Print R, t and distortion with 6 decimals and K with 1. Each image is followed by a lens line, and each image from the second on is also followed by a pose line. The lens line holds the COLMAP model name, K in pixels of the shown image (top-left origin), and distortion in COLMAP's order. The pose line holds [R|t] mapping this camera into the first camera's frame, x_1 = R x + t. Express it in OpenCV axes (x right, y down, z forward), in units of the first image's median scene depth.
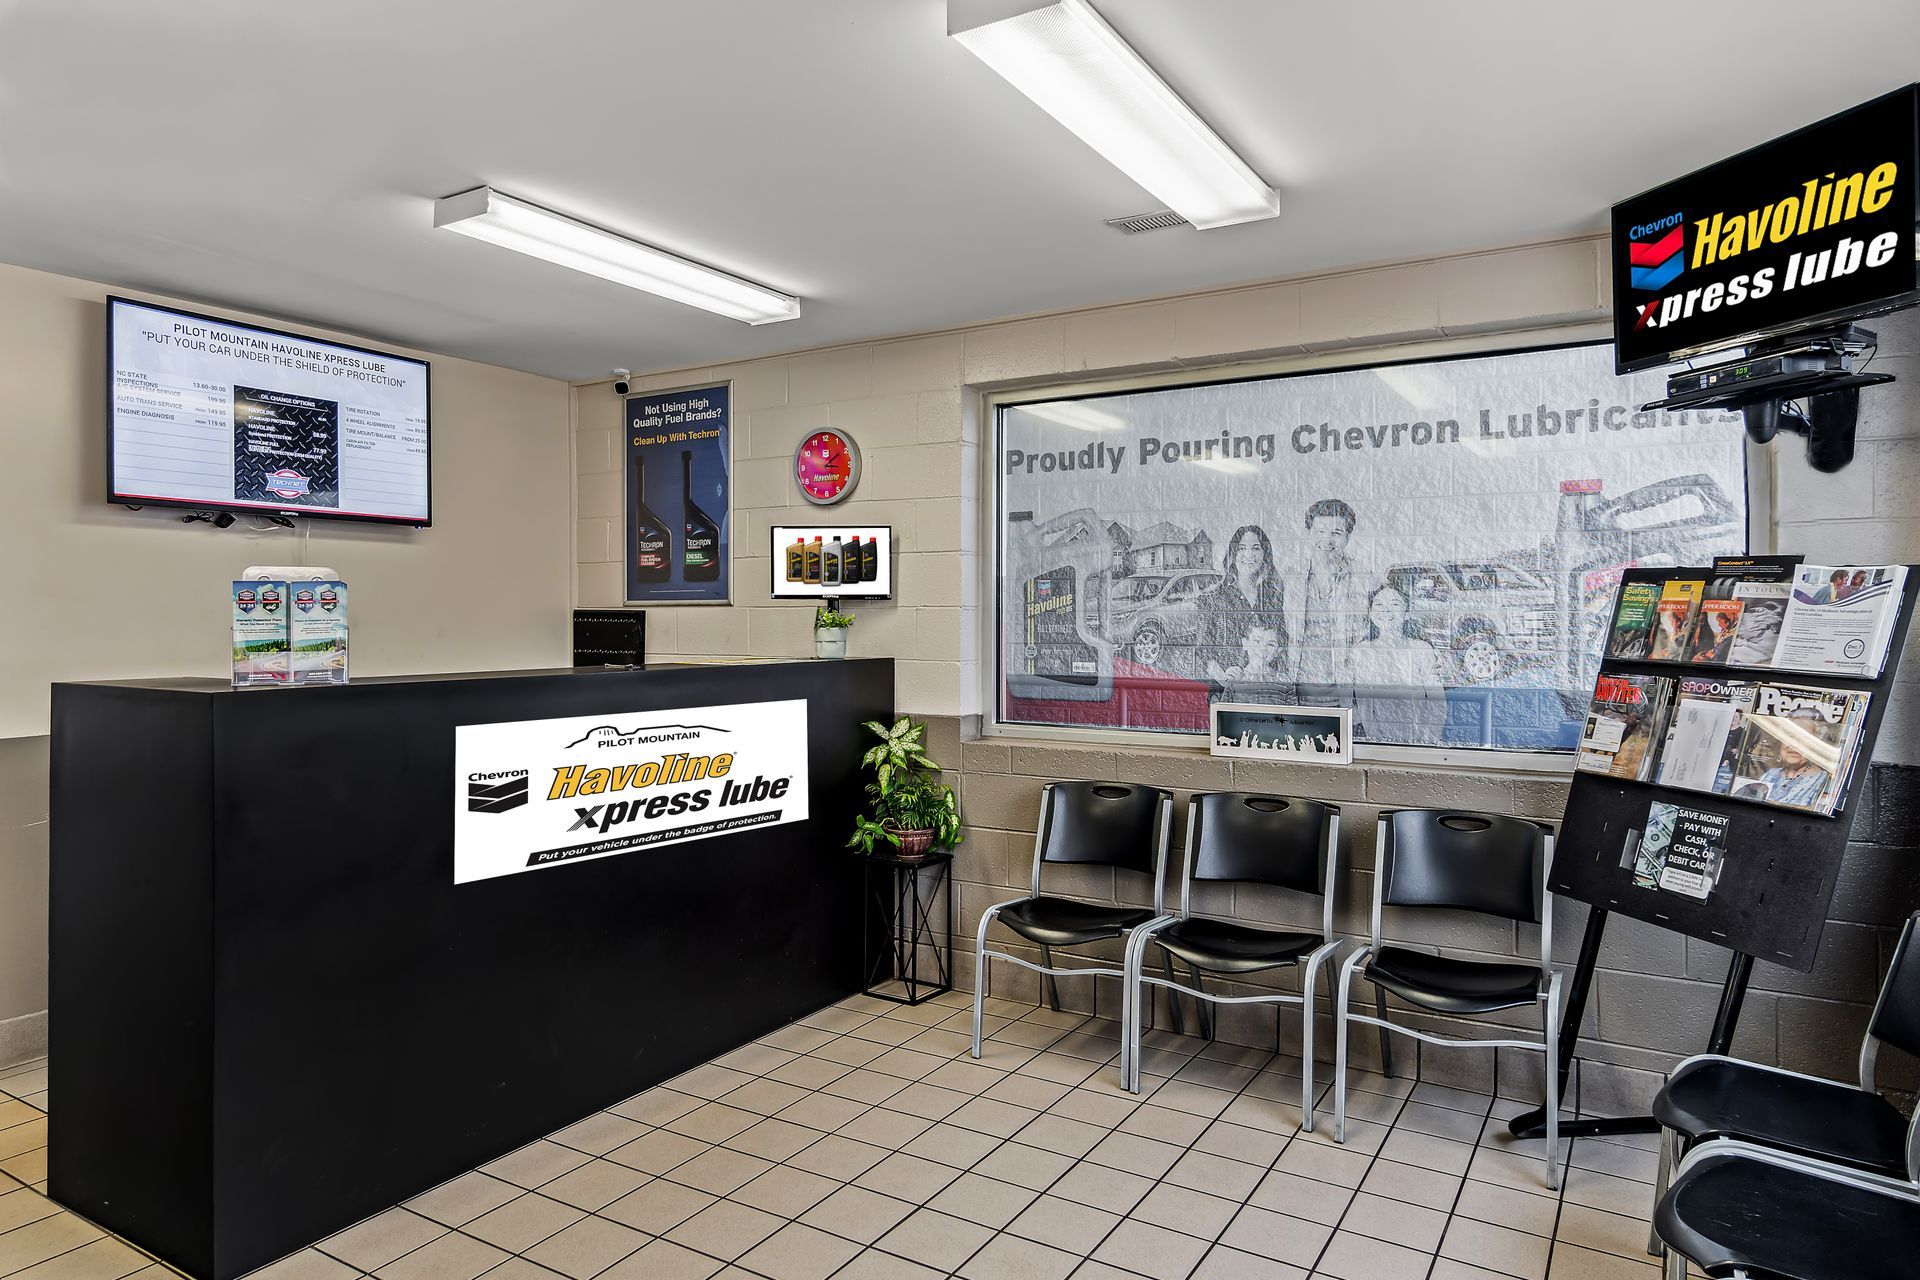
lens RADIAL K [[1199.4, 0, 963.8], [0, 1199.4, 595.6], [0, 0, 1]] dist [0.000855, -0.000628]
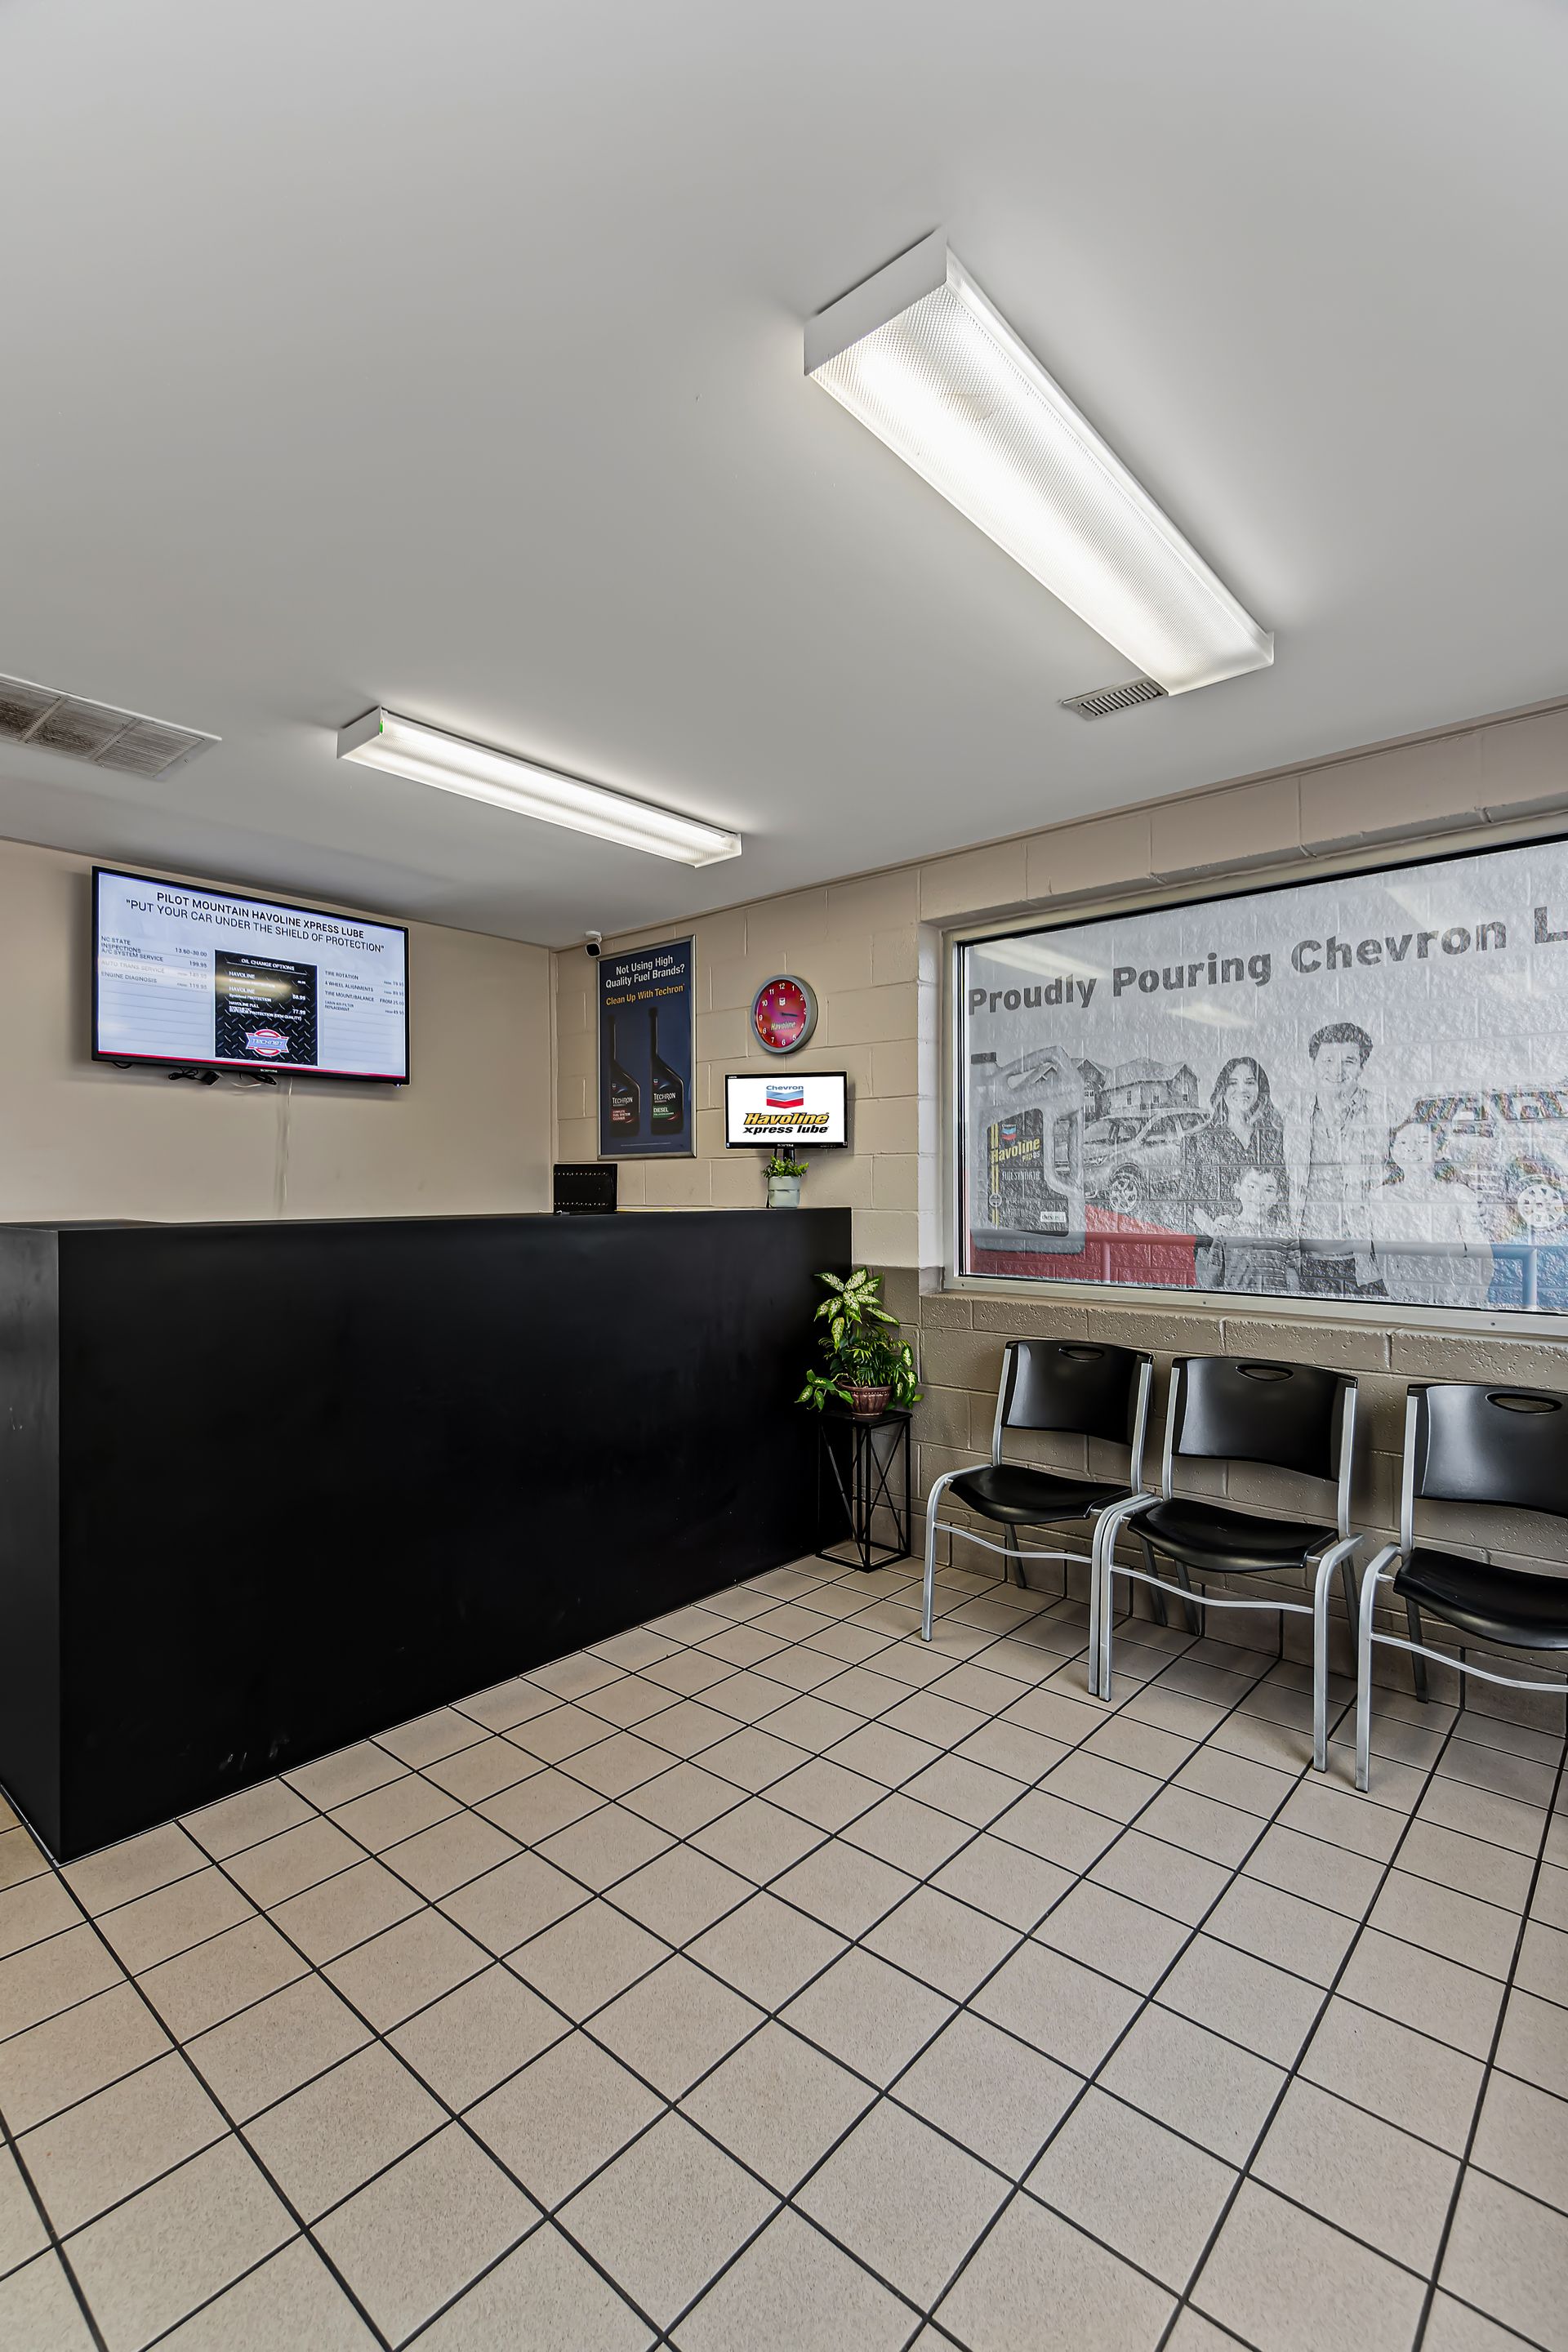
lens RADIAL K [[1068.1, 0, 752.6], [0, 1068.1, 1168.1], [0, 0, 1]] dist [0.000511, -0.004376]
pose [[0.979837, -0.010072, -0.199544, 0.039858], [0.010875, 0.999937, 0.002927, 0.017882], [0.199501, -0.005038, 0.979885, 0.149905]]
